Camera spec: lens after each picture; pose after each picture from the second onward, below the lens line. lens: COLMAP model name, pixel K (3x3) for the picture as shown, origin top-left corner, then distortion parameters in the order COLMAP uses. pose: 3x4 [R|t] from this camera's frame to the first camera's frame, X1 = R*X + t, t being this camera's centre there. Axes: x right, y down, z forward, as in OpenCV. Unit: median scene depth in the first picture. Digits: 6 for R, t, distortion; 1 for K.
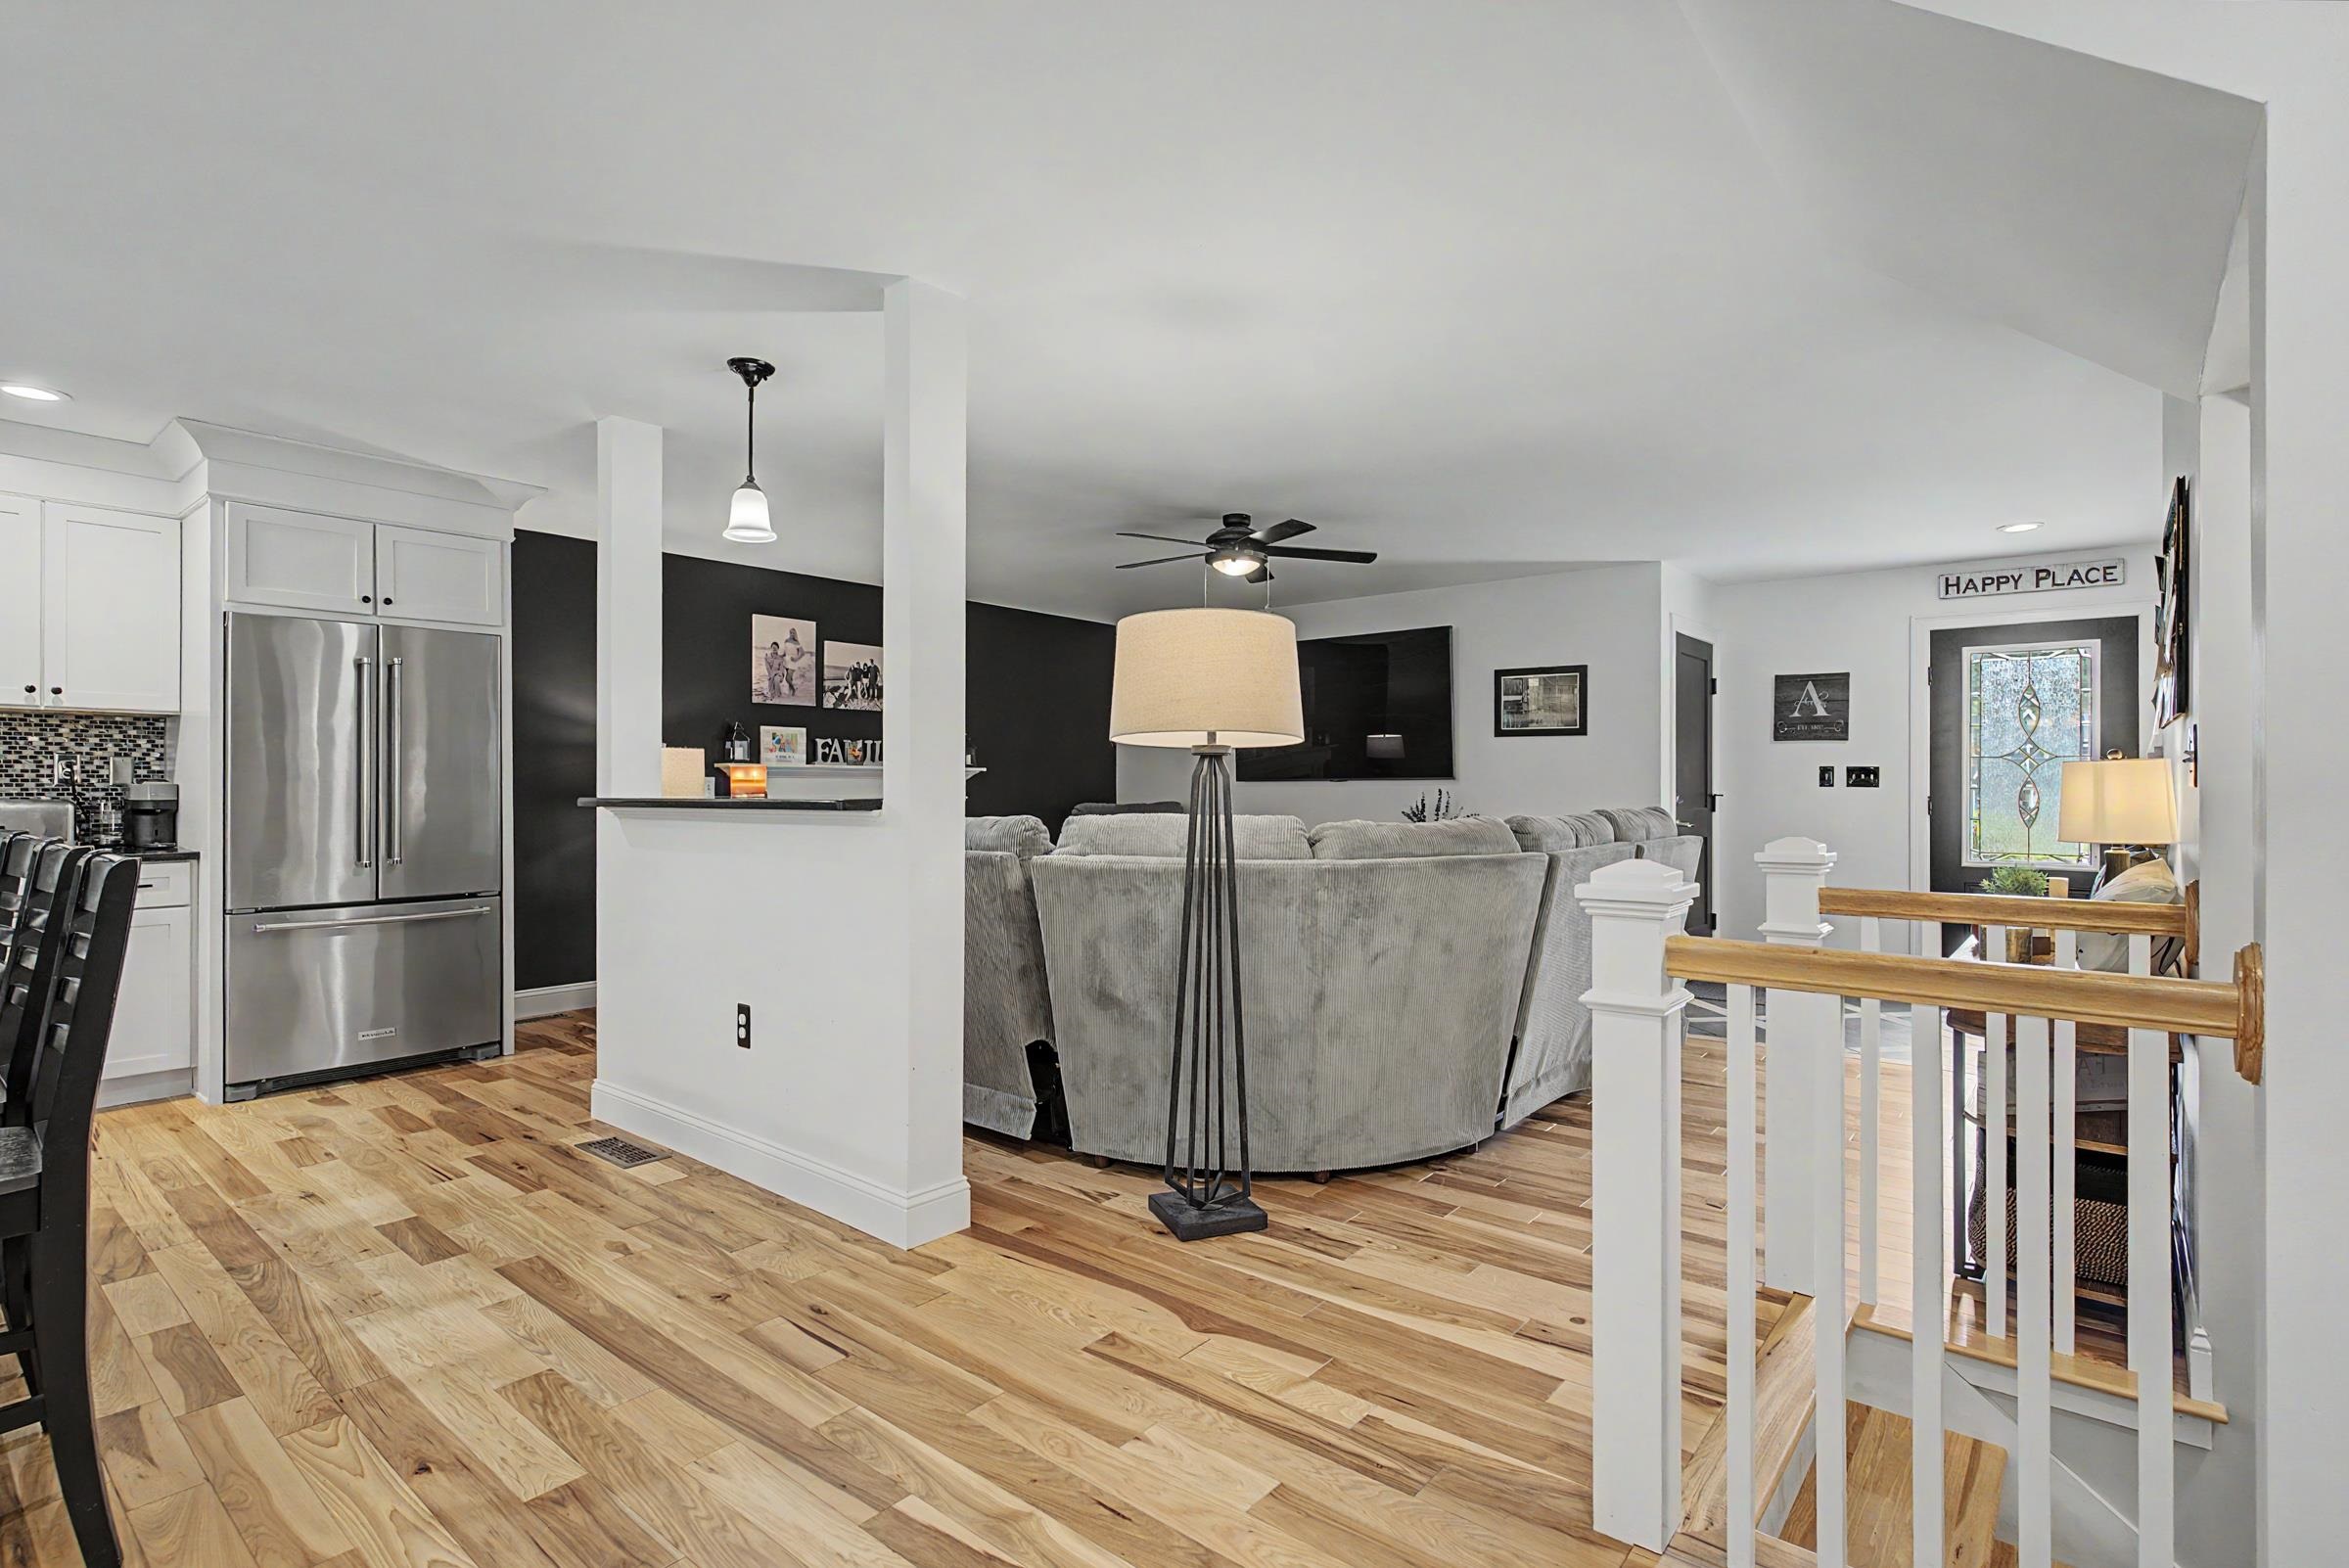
lens RADIAL K [[1123.7, 0, 1176.7], [0, 1123.7, 784.0], [0, 0, 1]] dist [-0.005360, 0.001219]
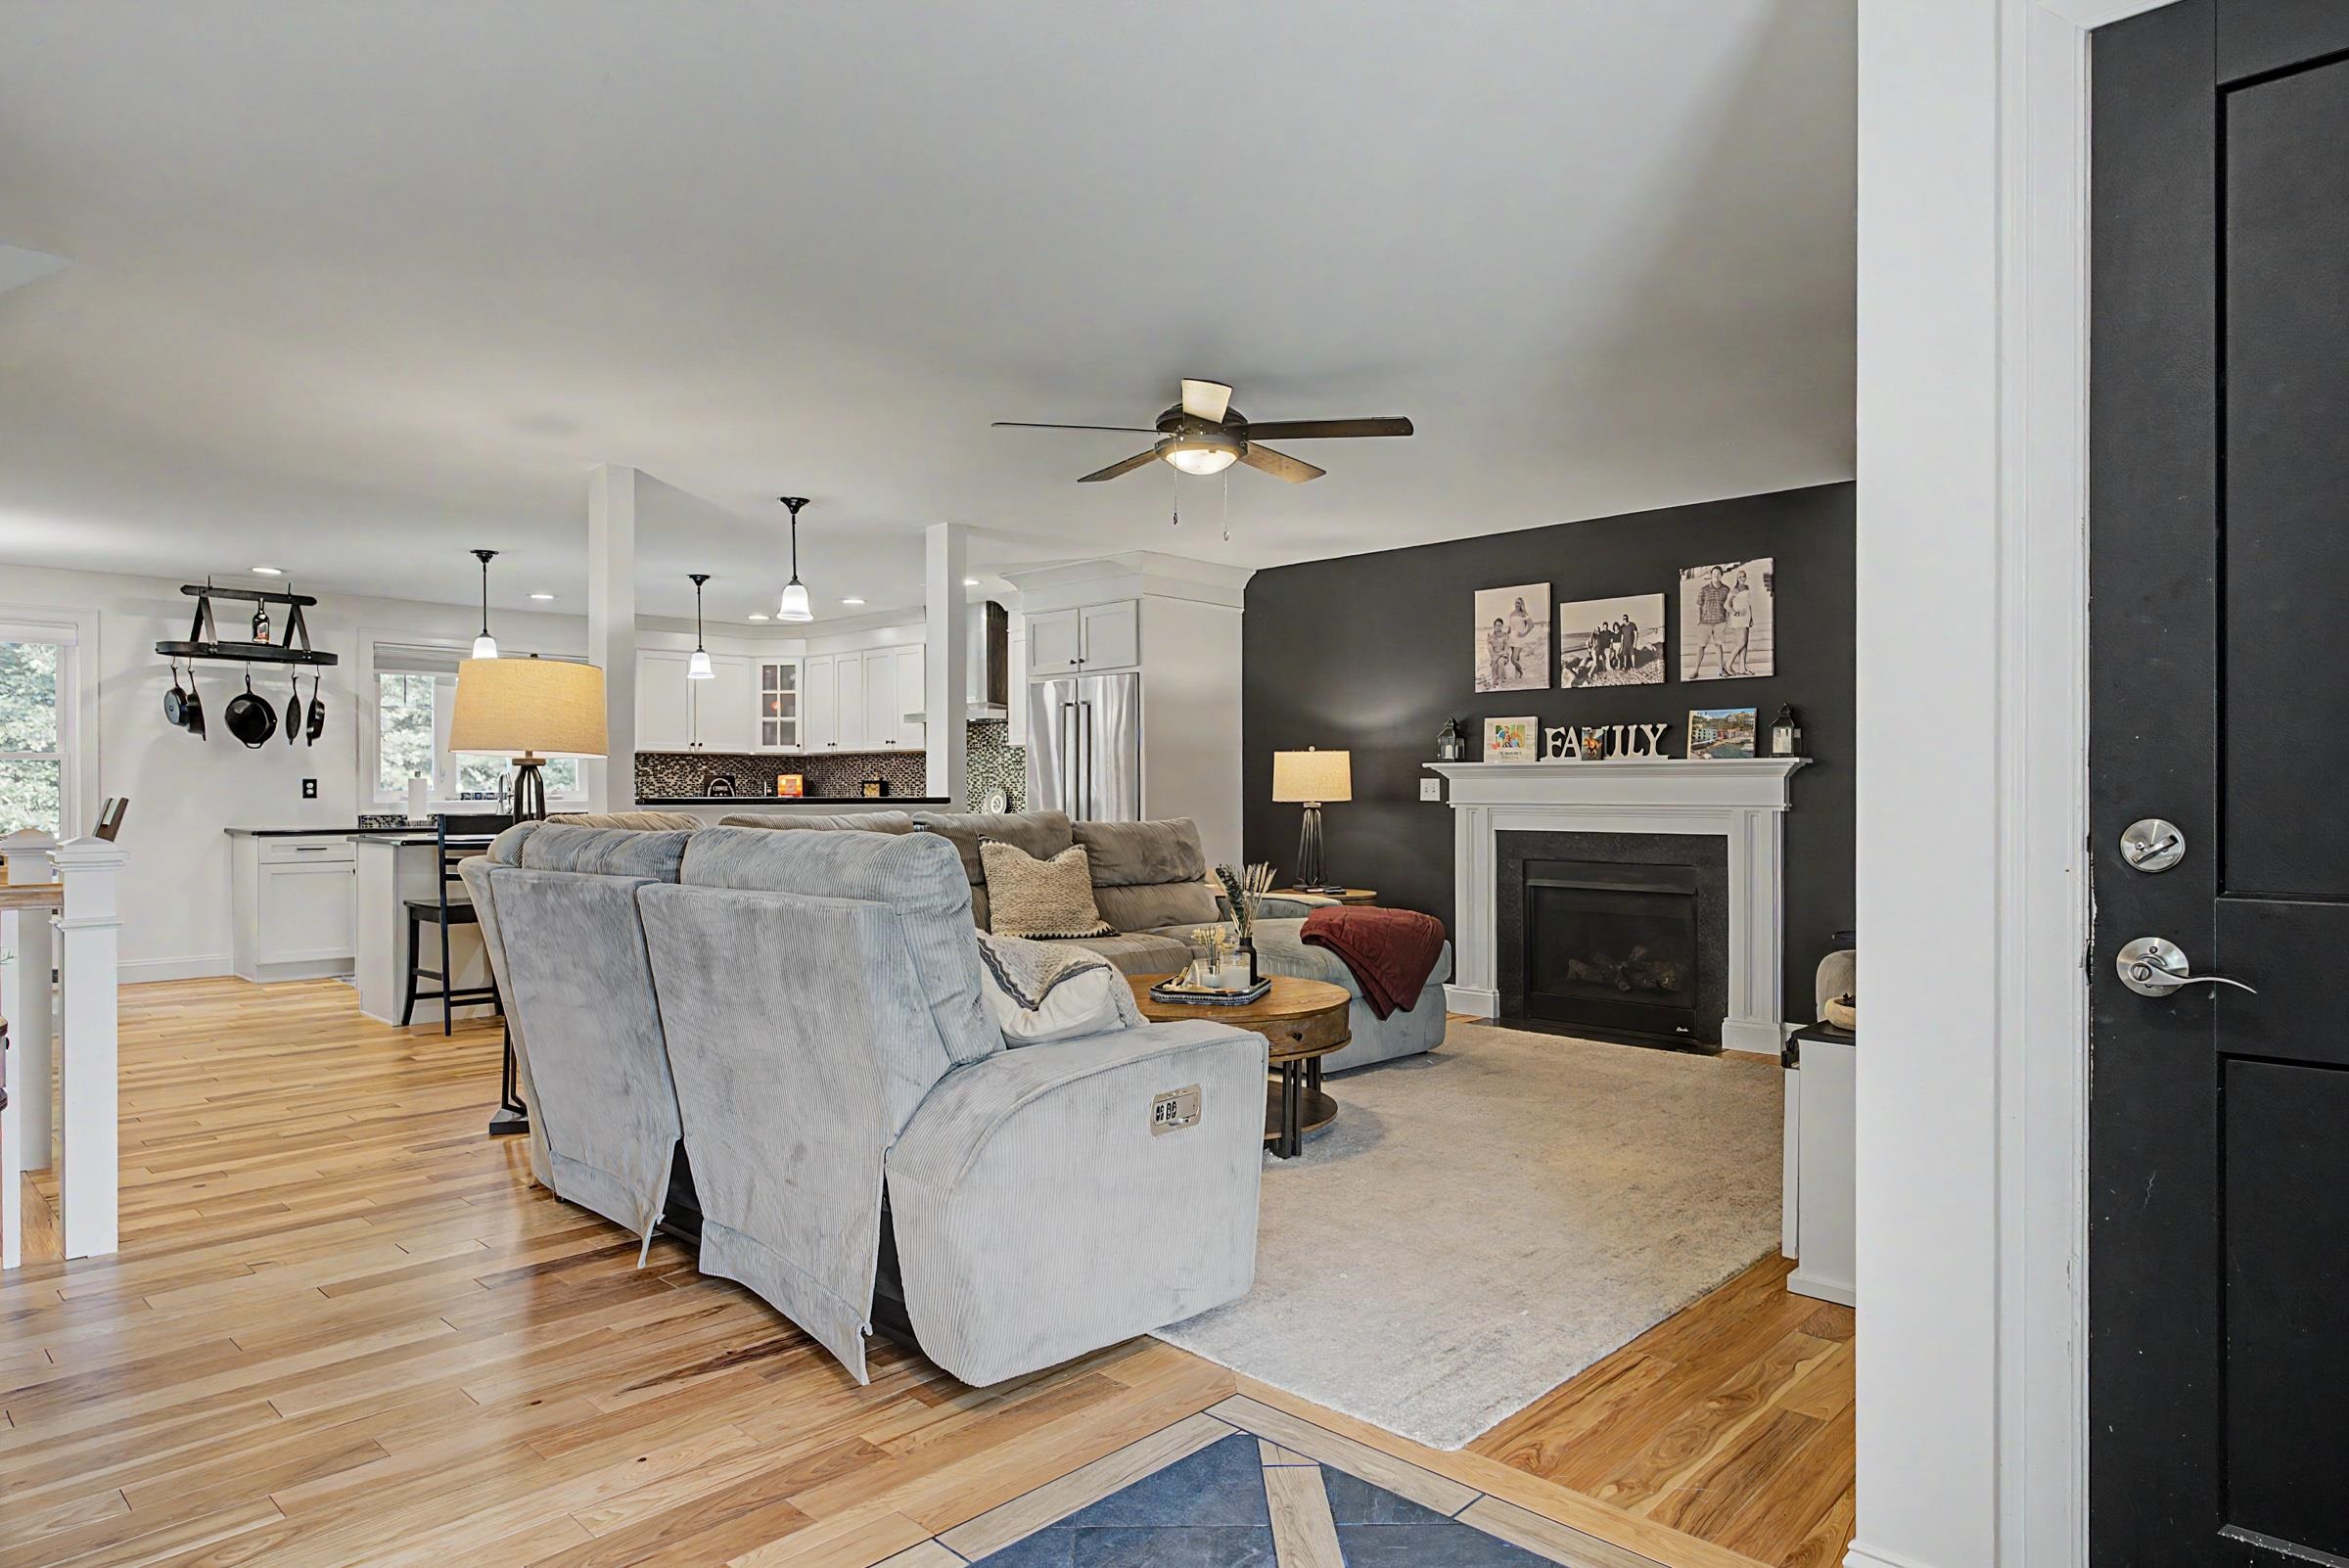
lens RADIAL K [[1395.3, 0, 1177.4], [0, 1395.3, 793.2], [0, 0, 1]] dist [-0.000635, -0.000627]
pose [[-0.071299, 0.001633, -0.997454, 0.713256], [0.005868, 0.999982, 0.001218, 0.003387], [0.997438, -0.005766, -0.071307, 0.829008]]
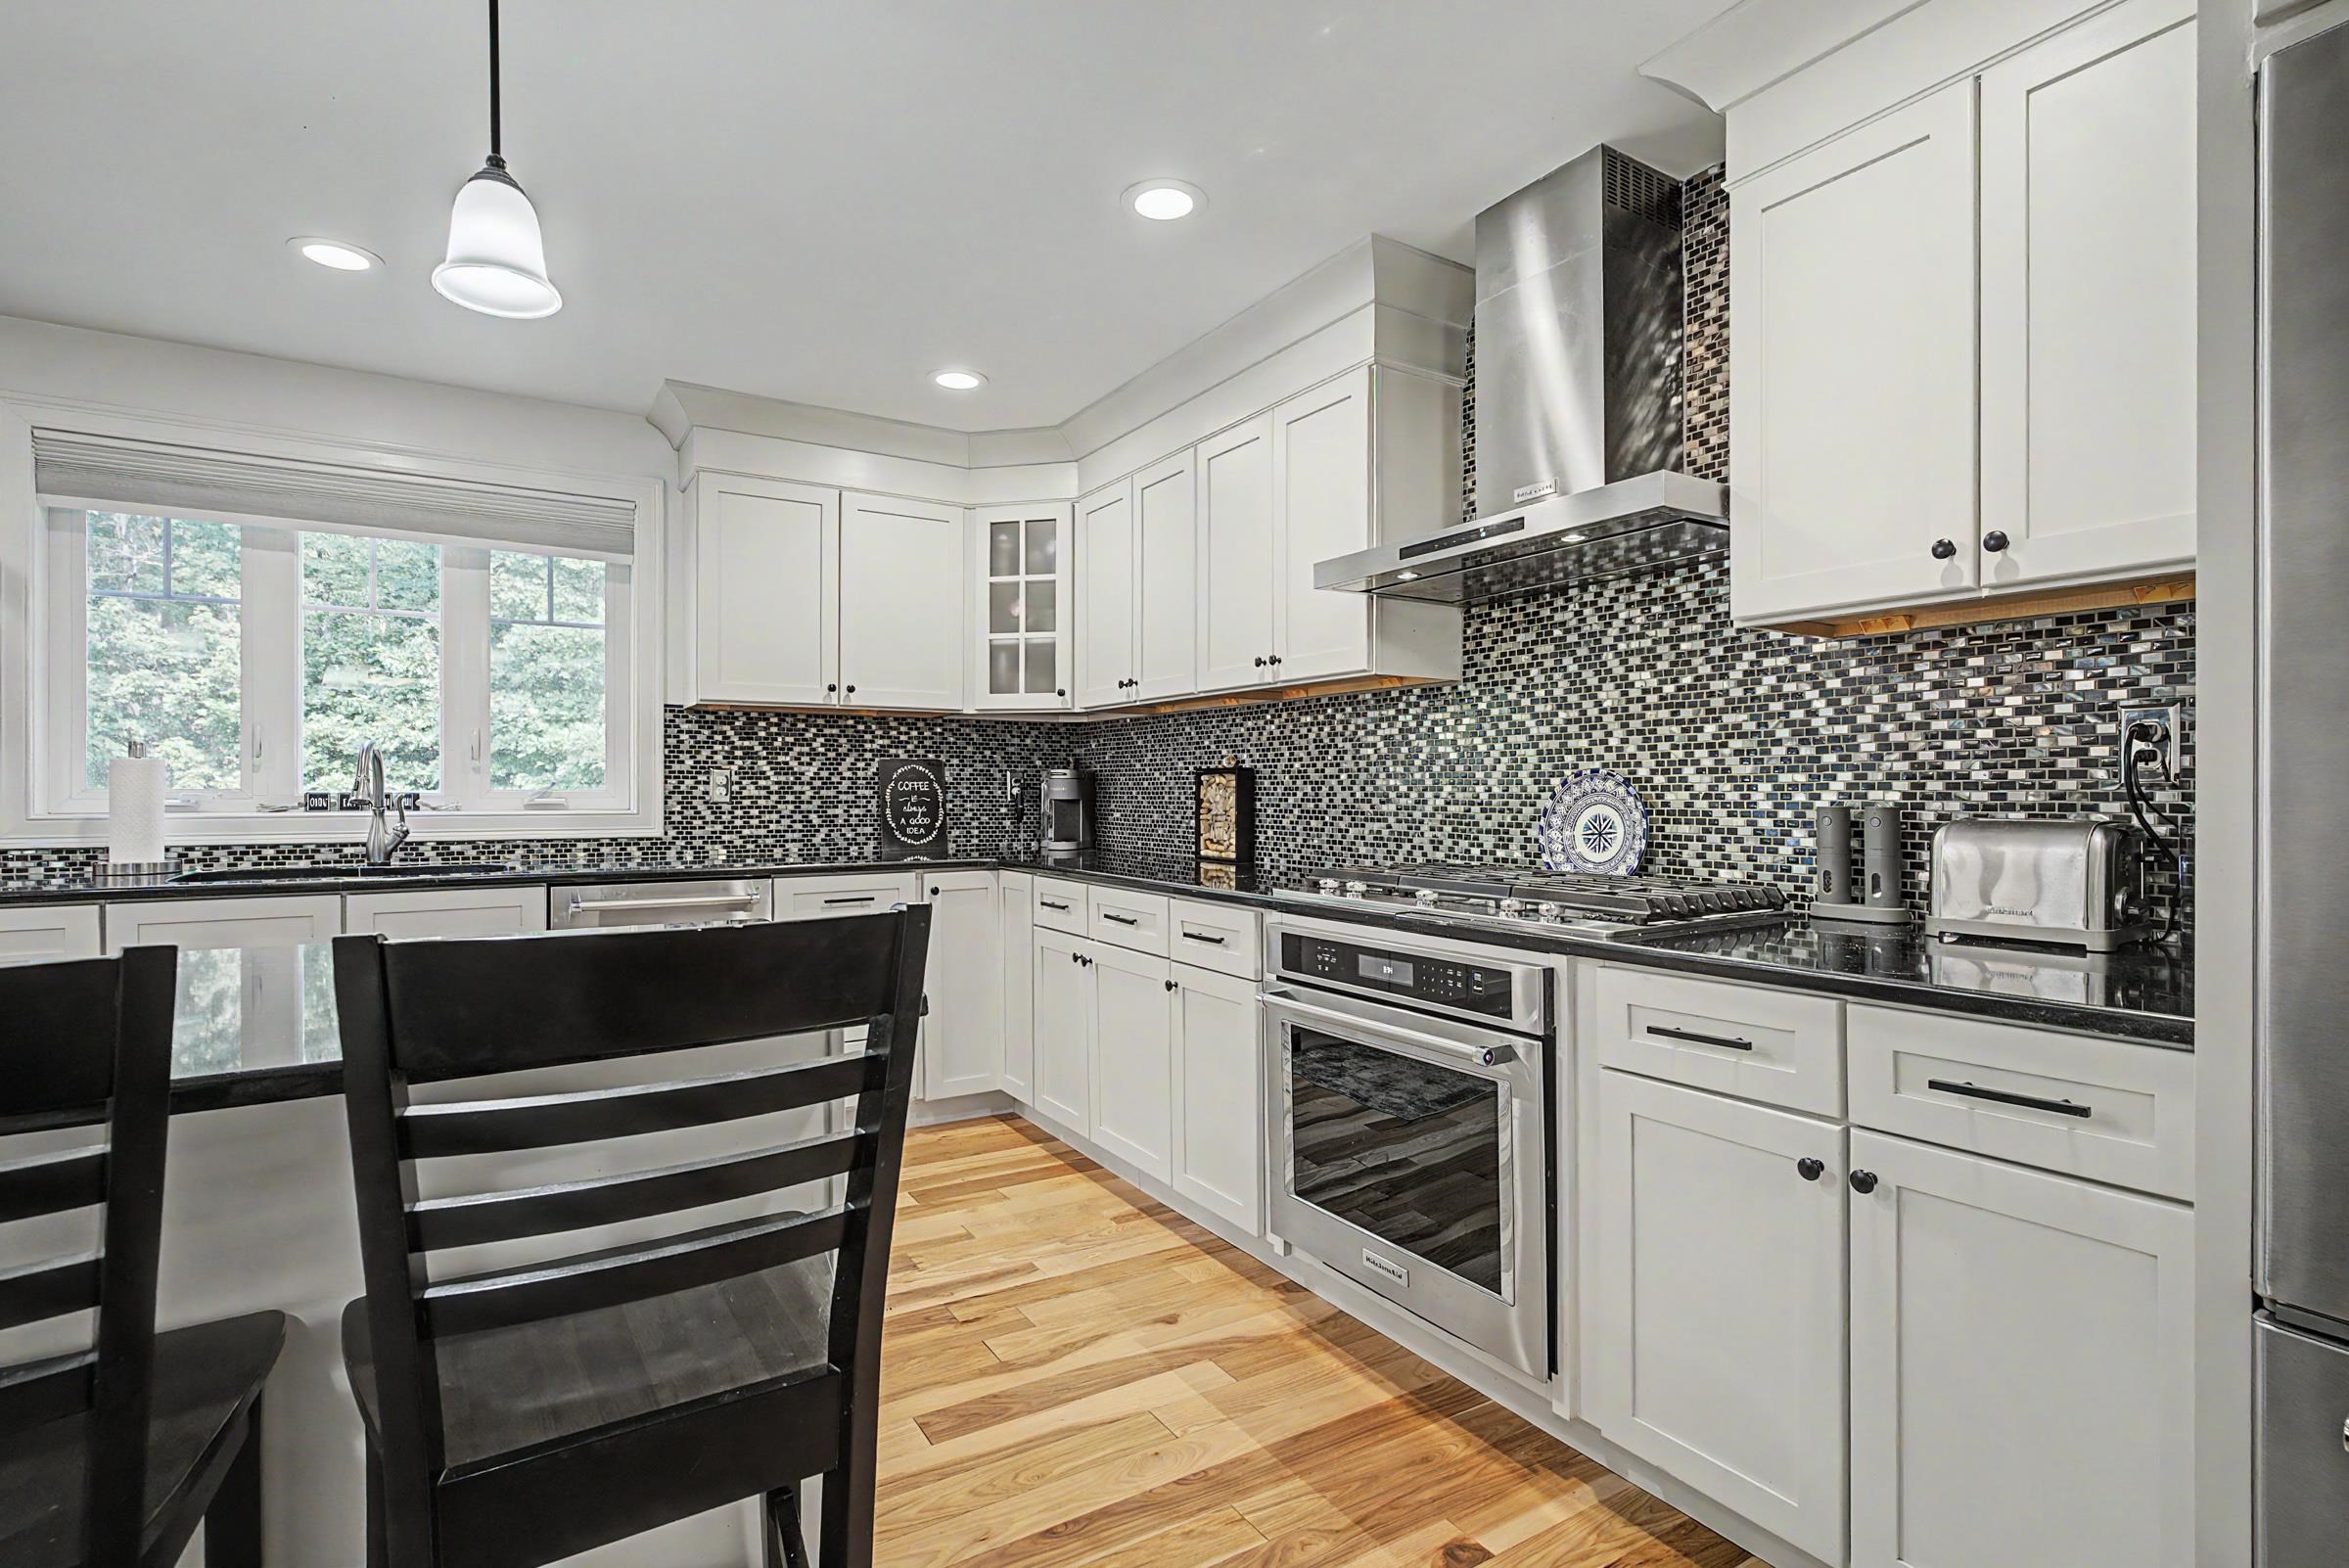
lens RADIAL K [[1123.7, 0, 1172.7], [0, 1123.7, 793.0], [0, 0, 1]] dist [-0.005360, 0.001219]
pose [[-0.317887, 0.000501, -0.948128, -0.329073], [0.004039, 0.999992, -0.000826, 0.001893], [0.948120, -0.004092, -0.317887, 0.519688]]
